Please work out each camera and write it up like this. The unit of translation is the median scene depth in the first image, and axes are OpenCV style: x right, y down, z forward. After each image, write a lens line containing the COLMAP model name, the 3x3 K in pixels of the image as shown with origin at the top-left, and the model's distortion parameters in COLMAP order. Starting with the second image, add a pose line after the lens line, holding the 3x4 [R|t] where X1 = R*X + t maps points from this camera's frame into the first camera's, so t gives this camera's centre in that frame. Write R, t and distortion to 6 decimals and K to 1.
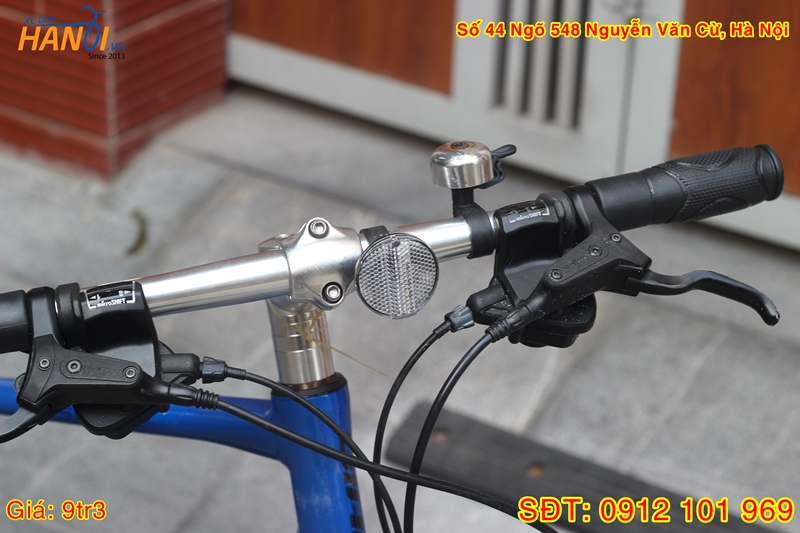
lens RADIAL K [[1875.8, 0, 404.7], [0, 1875.8, 270.1], [0, 0, 1]] dist [-0.113255, 0.000000]
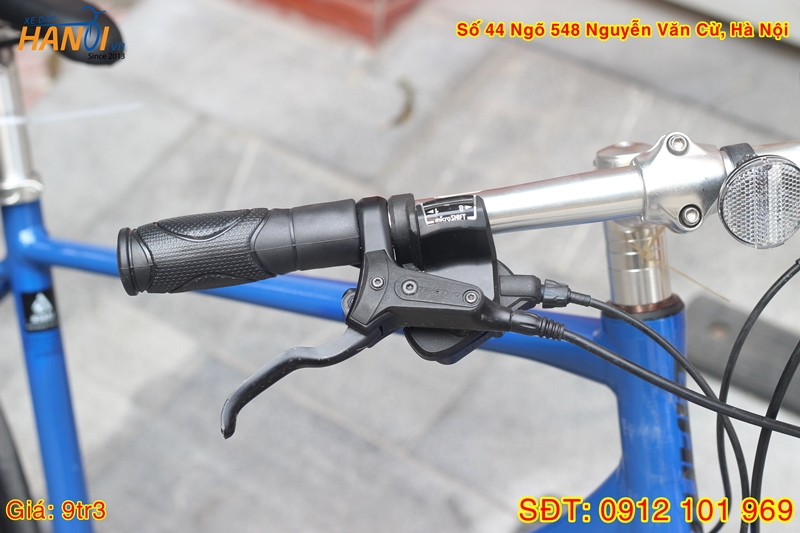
lens RADIAL K [[1875.8, 0, 399.0], [0, 1875.8, 267.9], [0, 0, 1]] dist [-0.113255, 0.000000]
pose [[0.992353, 0.047018, -0.114127, -0.067052], [-0.037999, 0.996074, 0.079956, -0.027233], [0.117438, -0.075008, 0.990243, 0.075178]]
